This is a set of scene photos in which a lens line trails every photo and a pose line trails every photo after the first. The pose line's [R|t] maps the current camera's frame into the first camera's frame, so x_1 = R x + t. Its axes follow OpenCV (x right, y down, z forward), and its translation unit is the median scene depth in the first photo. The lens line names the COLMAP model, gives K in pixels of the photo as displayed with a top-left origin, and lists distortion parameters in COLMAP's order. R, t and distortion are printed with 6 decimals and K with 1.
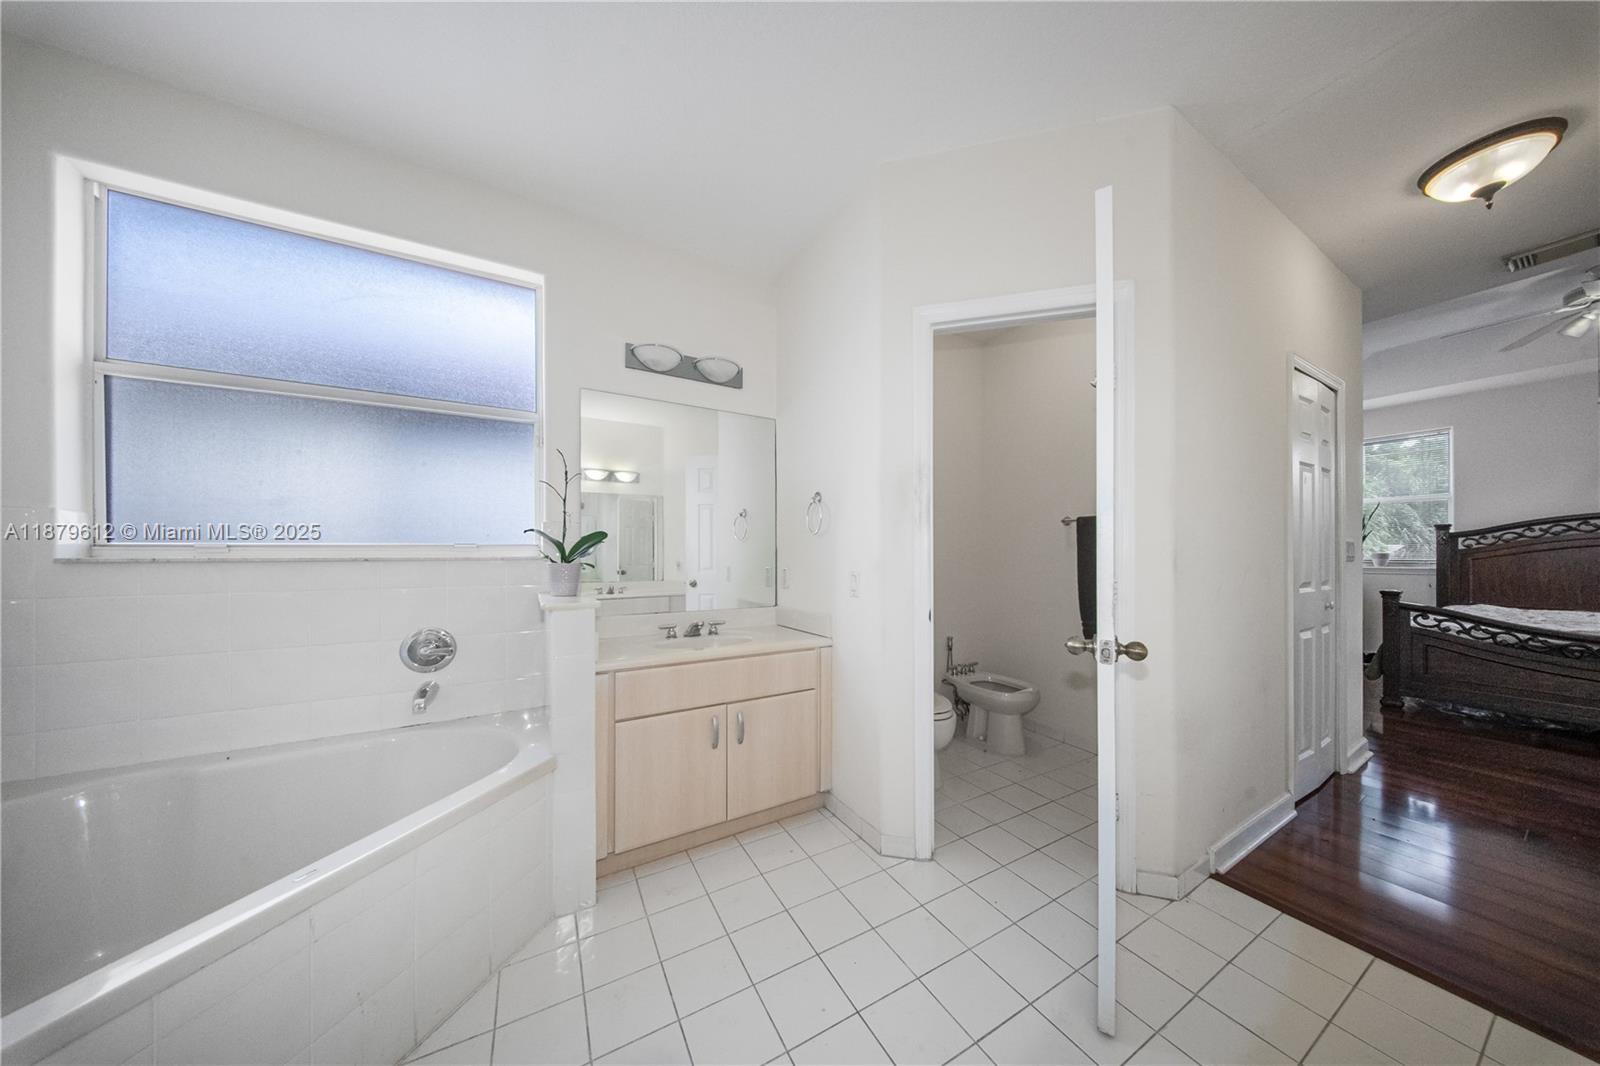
lens RADIAL K [[481.4, 0, 802.3], [0, 481.4, 548.1], [0, 0, 1]] dist [-0.005547, -0.000364]
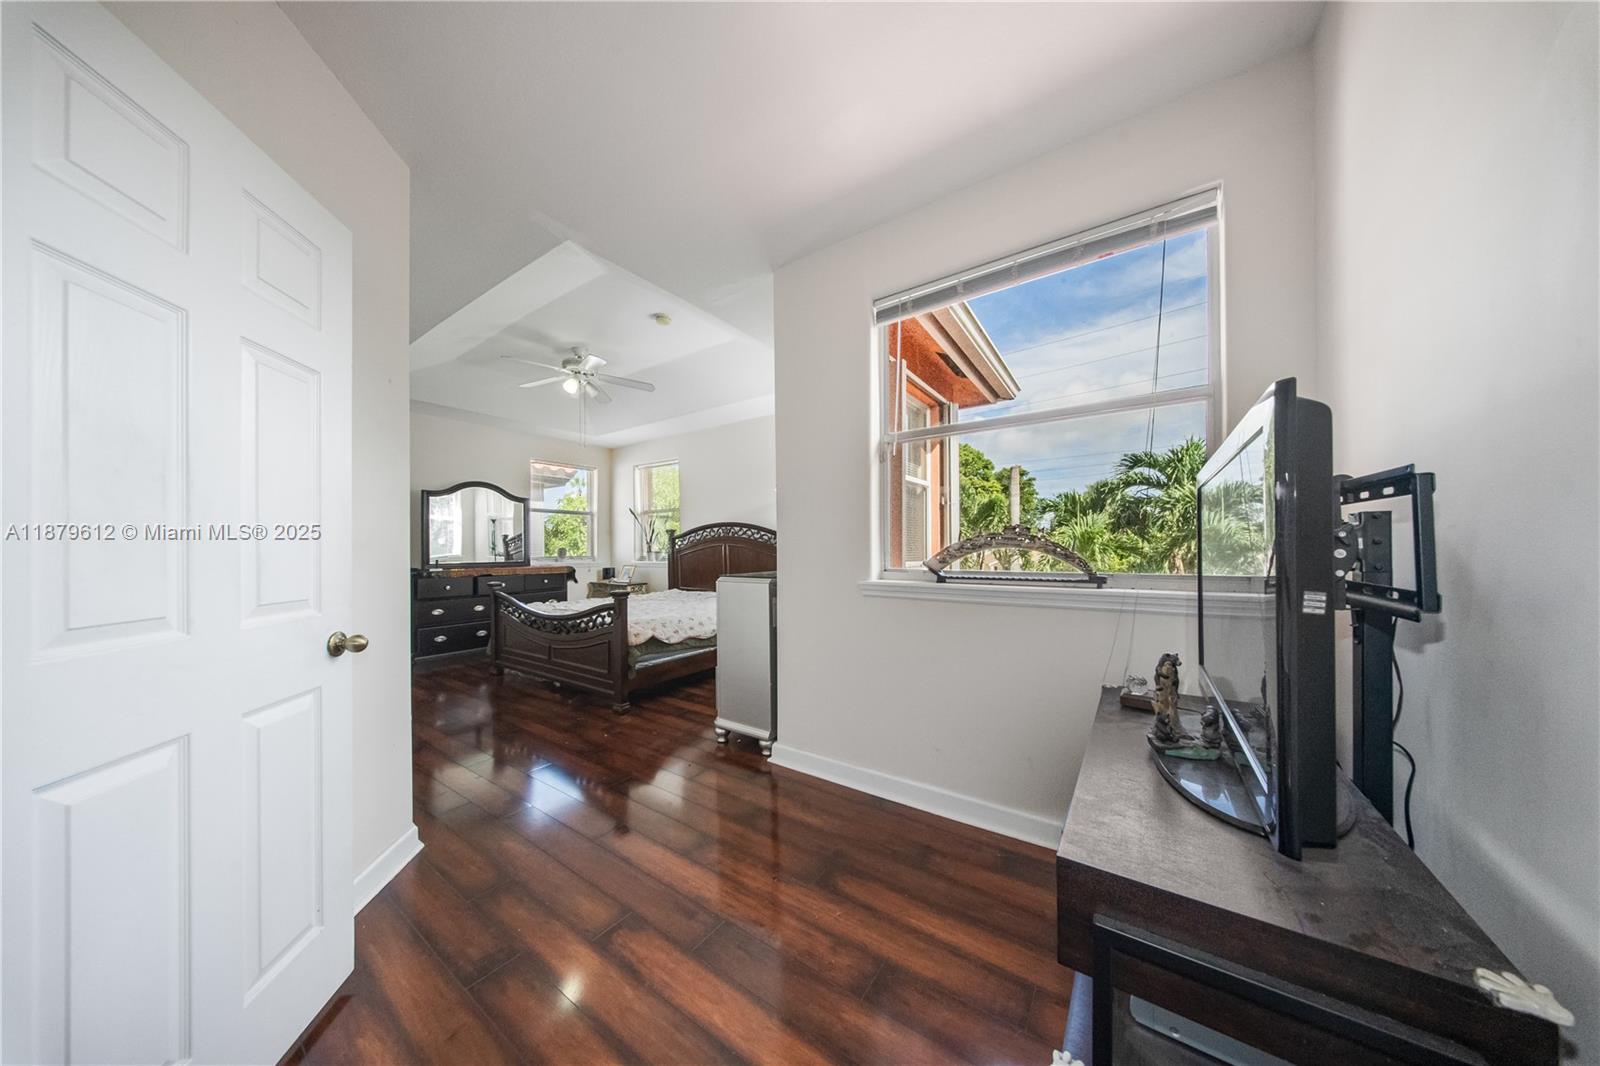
lens RADIAL K [[481.4, 0, 804.6], [0, 481.4, 544.6], [0, 0, 1]] dist [-0.005547, -0.000364]
pose [[0.895241, 0.003690, 0.445567, 1.109782], [-0.002121, 0.999990, -0.004019, -0.002815], [-0.445577, 0.002653, 0.895240, -0.407527]]
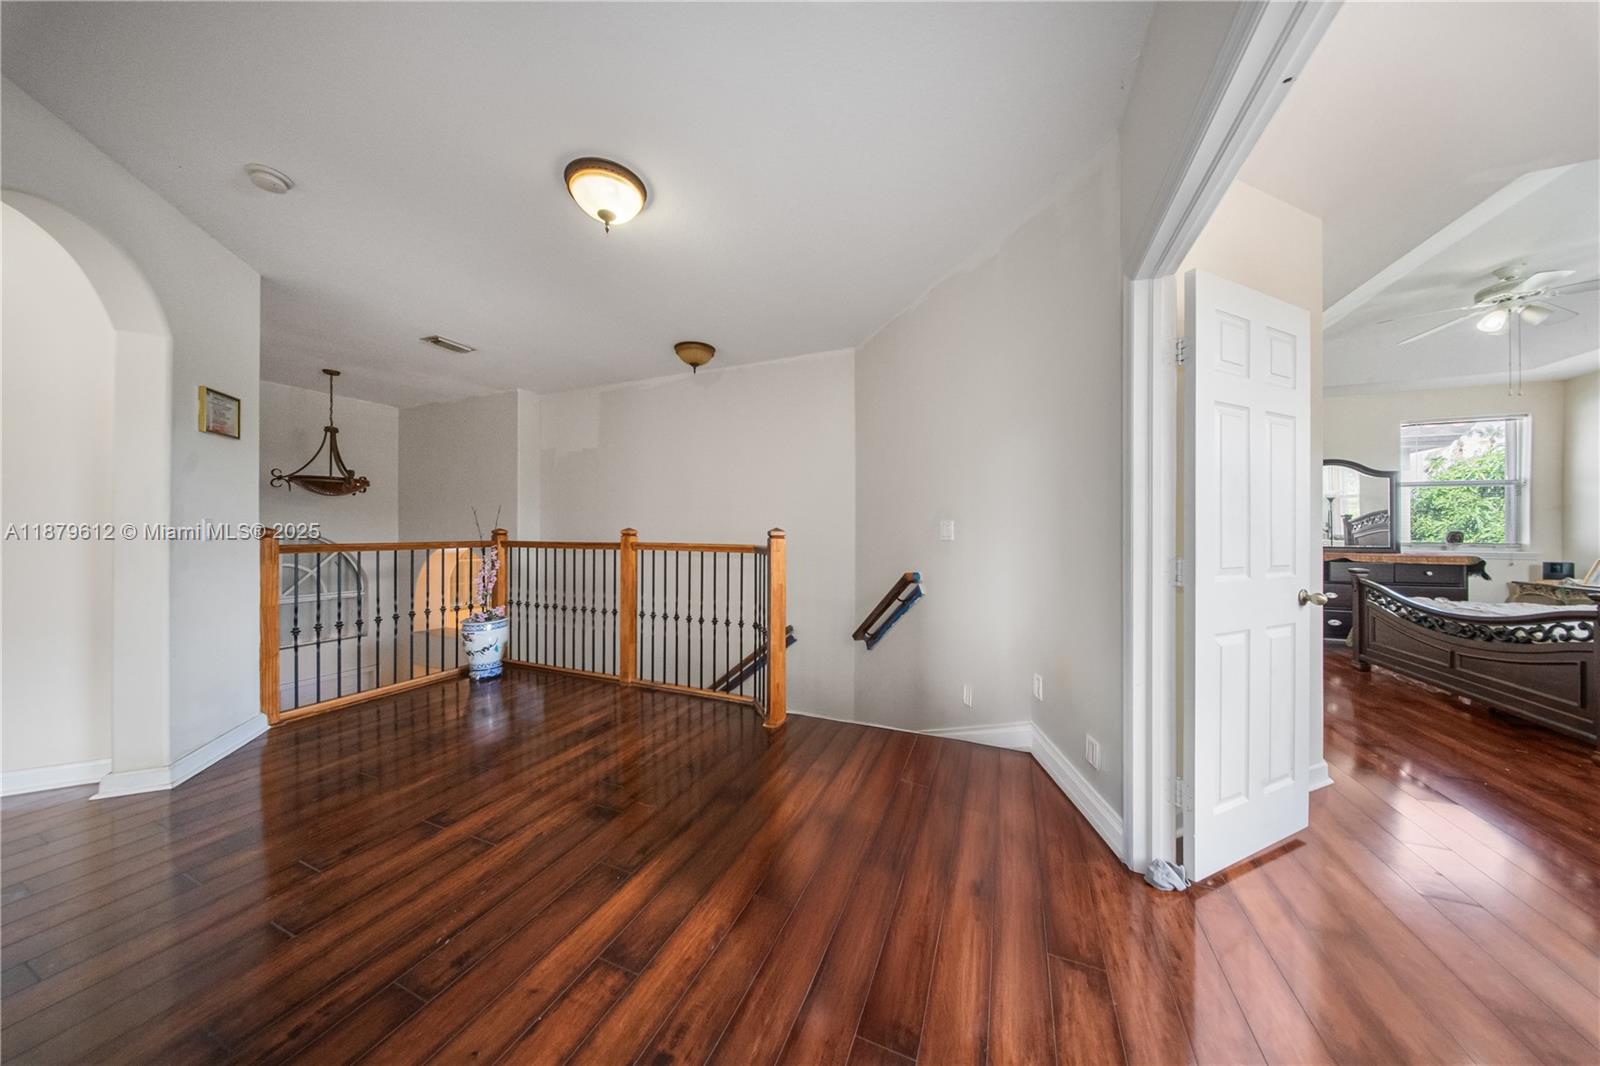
lens RADIAL K [[481.4, 0, 808.2], [0, 481.4, 530.7], [0, 0, 1]] dist [-0.005547, -0.000364]
pose [[0.611497, 0.010476, -0.791178, 1.055682], [-0.003310, 0.999937, 0.010681, -0.005868], [0.791240, -0.003912, 0.611493, -0.618923]]
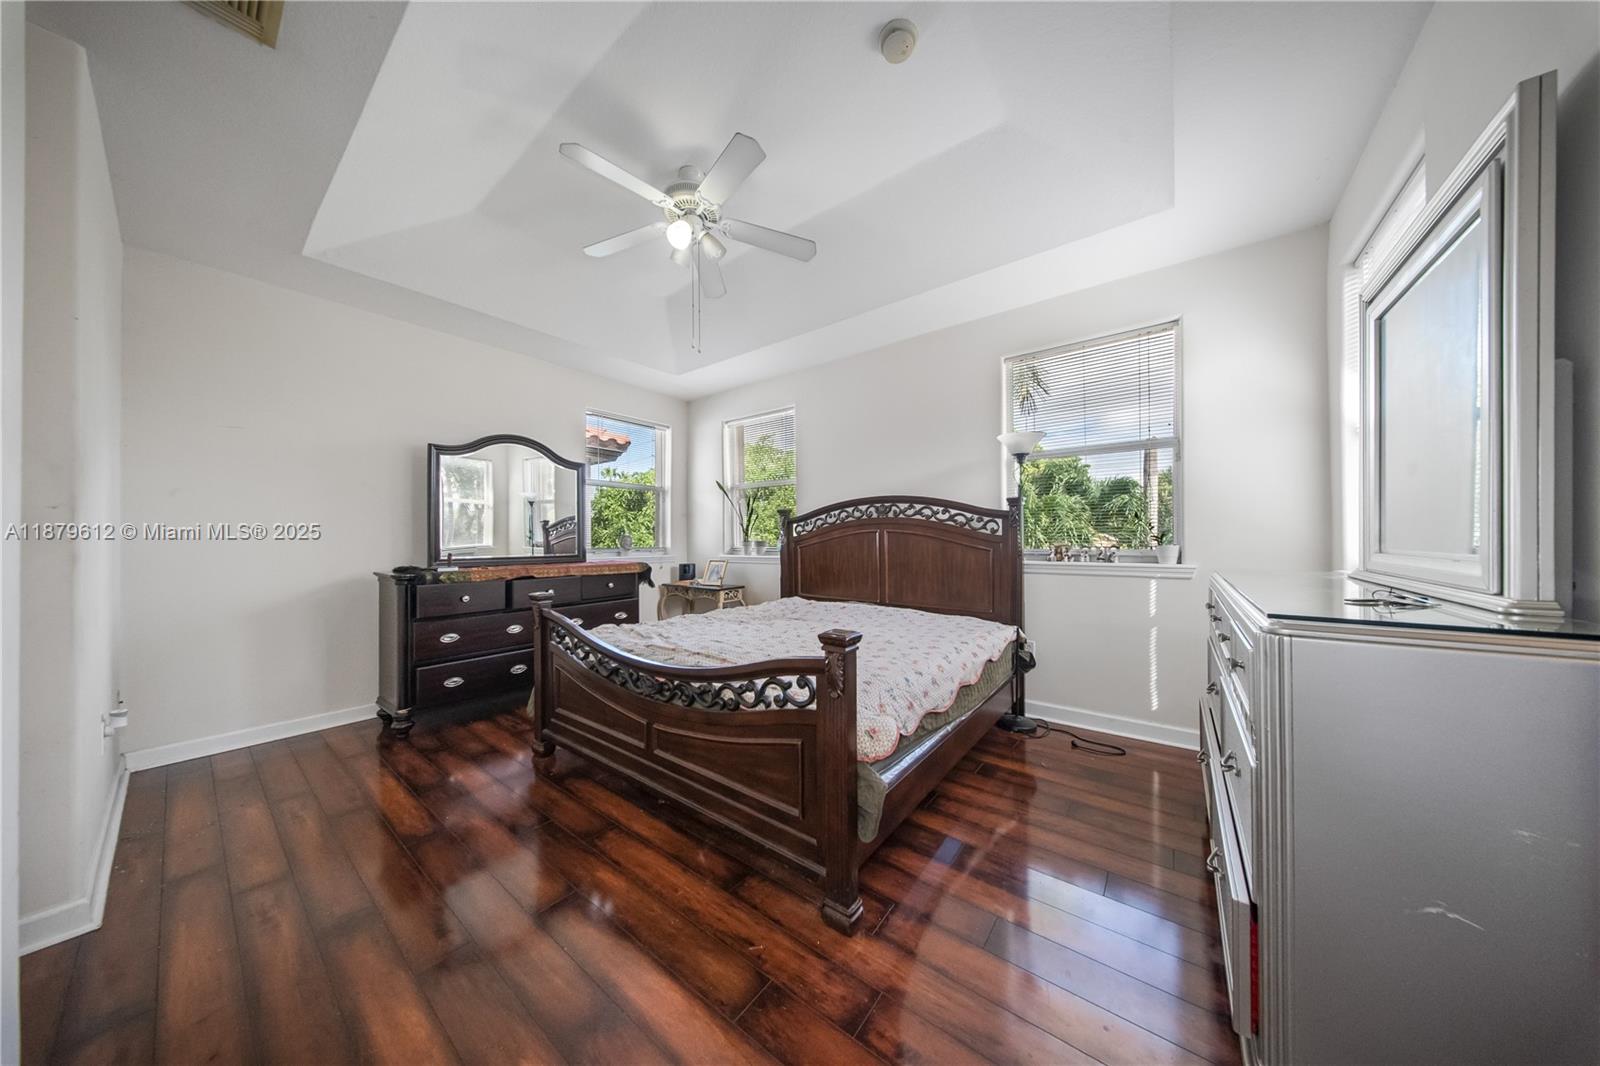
lens RADIAL K [[481.4, 0, 799.0], [0, 481.4, 538.3], [0, 0, 1]] dist [-0.005547, -0.000364]
pose [[0.920166, 0.004133, 0.391507, 1.035929], [-0.004774, 0.999988, 0.000665, 0.005700], [-0.391500, -0.002481, 0.920175, 0.129319]]
